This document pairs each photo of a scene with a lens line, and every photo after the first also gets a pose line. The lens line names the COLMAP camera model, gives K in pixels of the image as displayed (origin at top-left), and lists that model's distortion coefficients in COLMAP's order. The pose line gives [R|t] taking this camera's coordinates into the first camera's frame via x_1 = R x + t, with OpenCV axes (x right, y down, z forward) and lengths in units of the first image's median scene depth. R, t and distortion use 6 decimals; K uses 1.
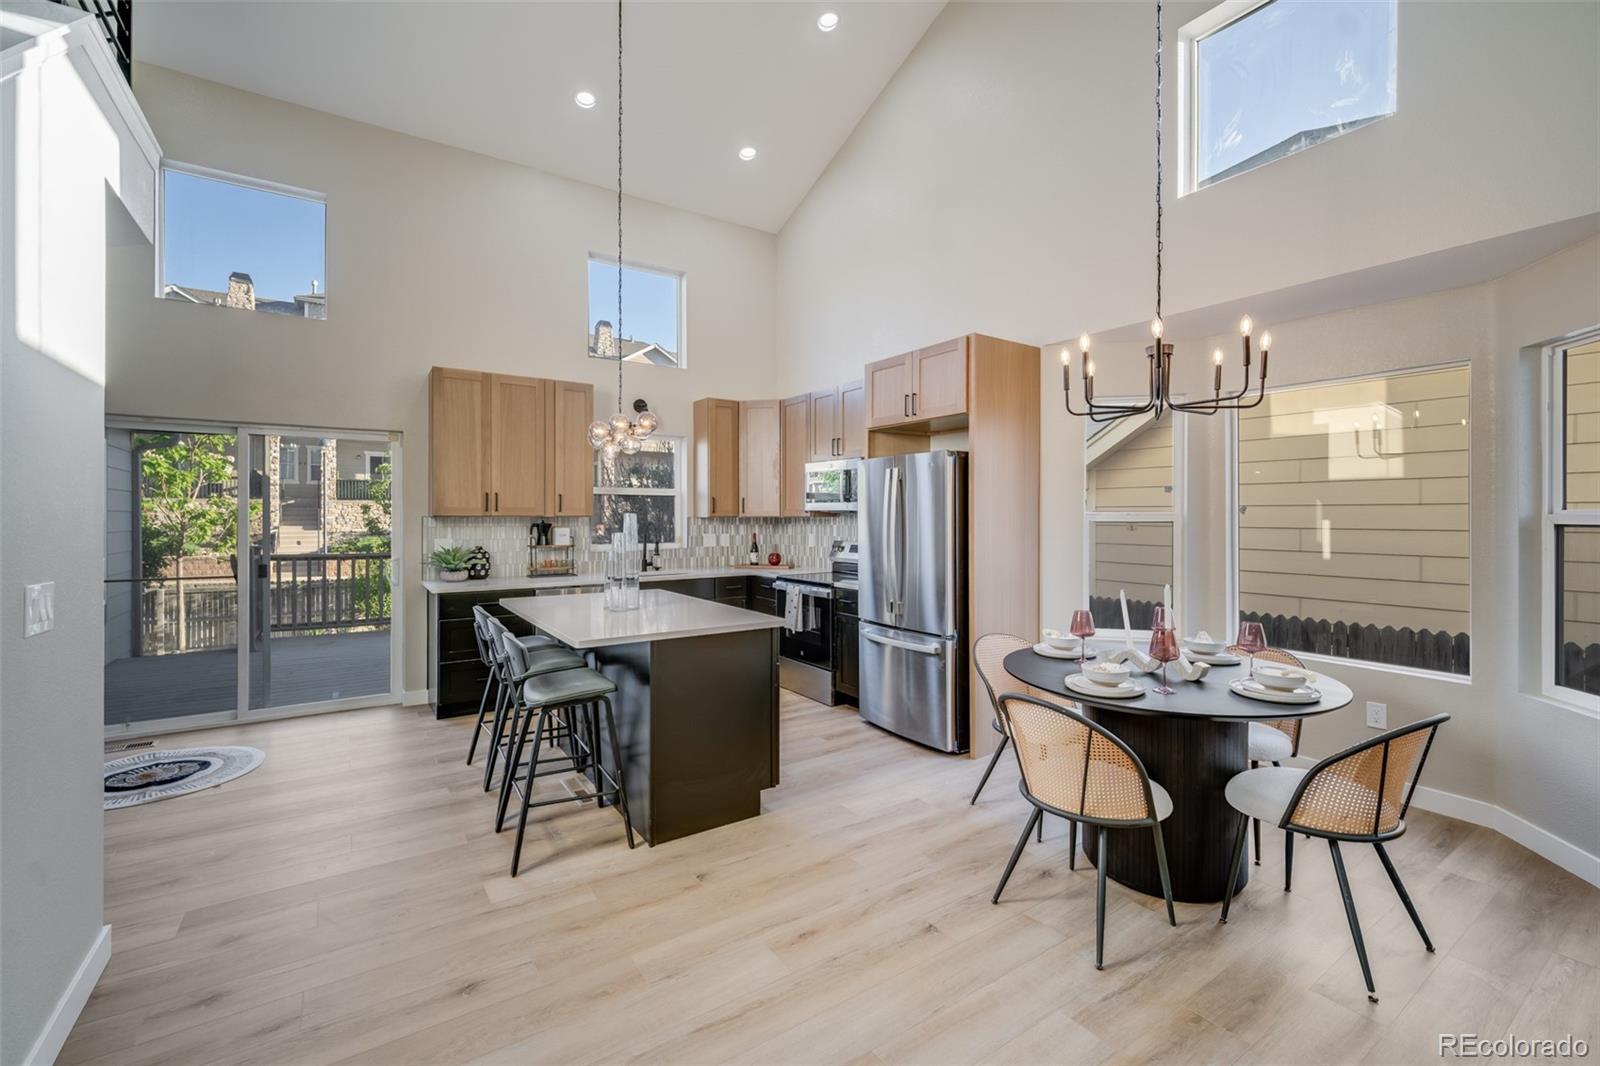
lens RADIAL K [[686.3, 0, 801.4], [0, 686.3, 513.4], [0, 0, 1]] dist [0.030240, 0.000093]
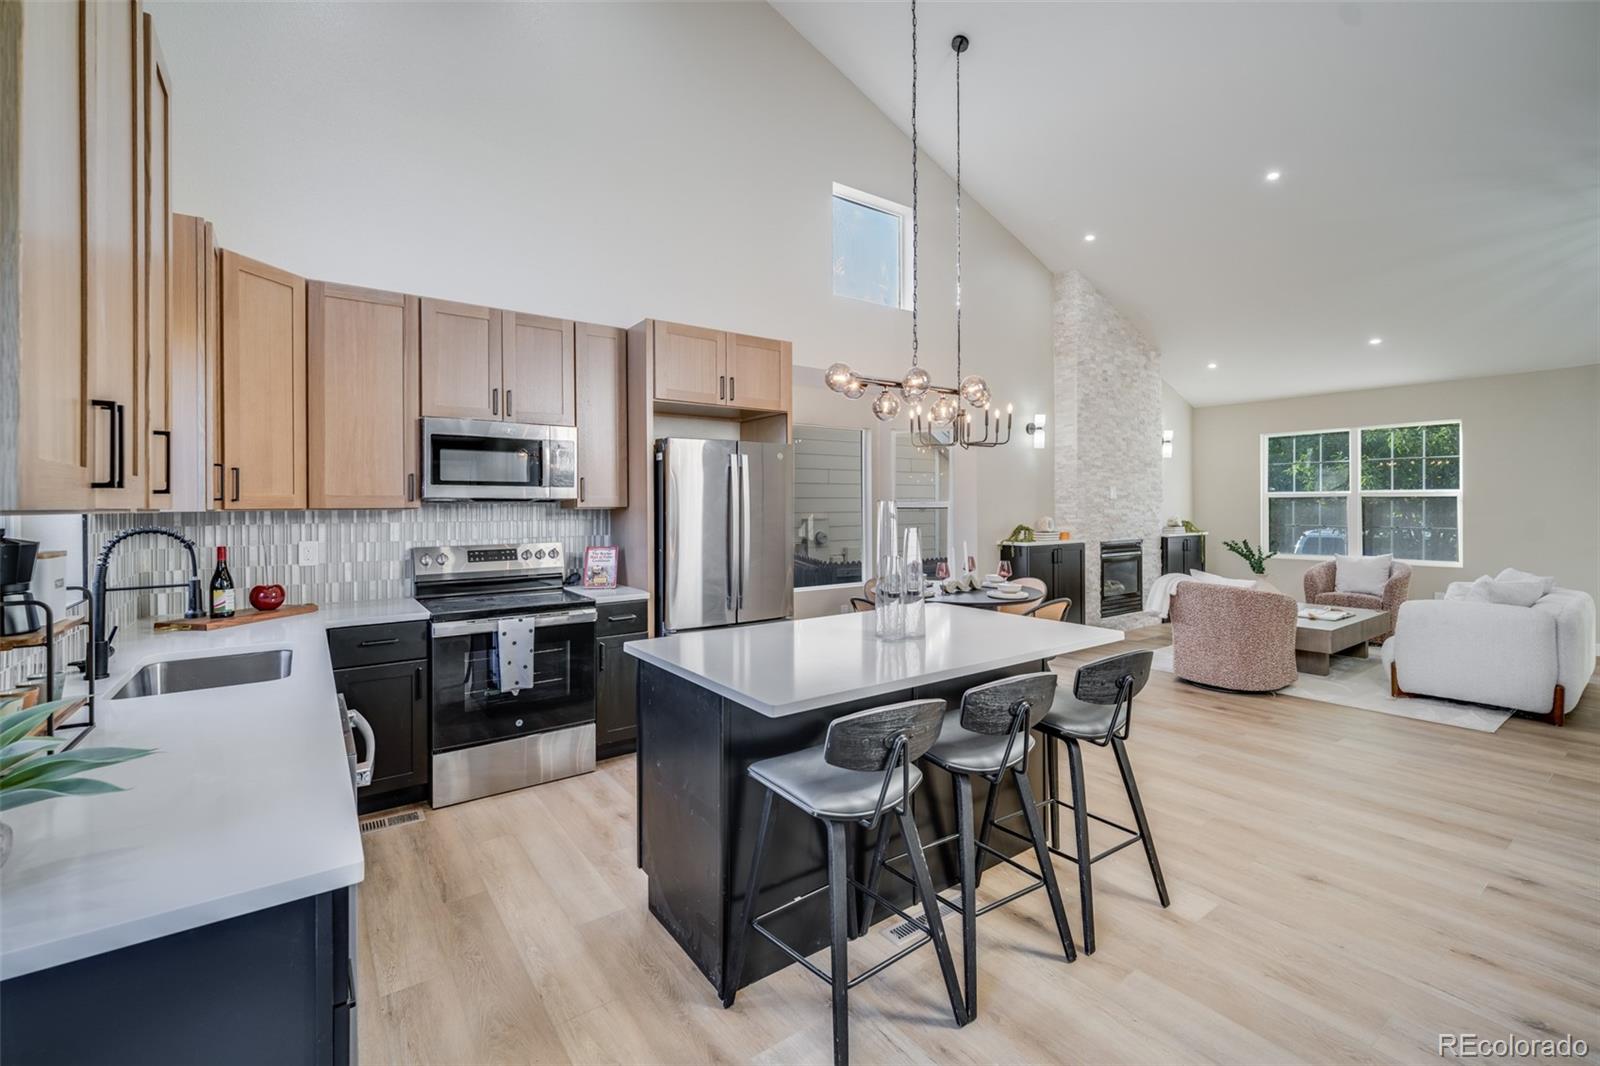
lens RADIAL K [[689.8, 0, 801.1], [0, 689.8, 502.8], [0, 0, 1]] dist [0.000840, 0.000221]
pose [[-0.044588, 0.002489, 0.999002, -0.671587], [0.007289, 0.999971, -0.002167, 0.002910], [-0.998979, 0.007185, -0.044605, 0.791187]]
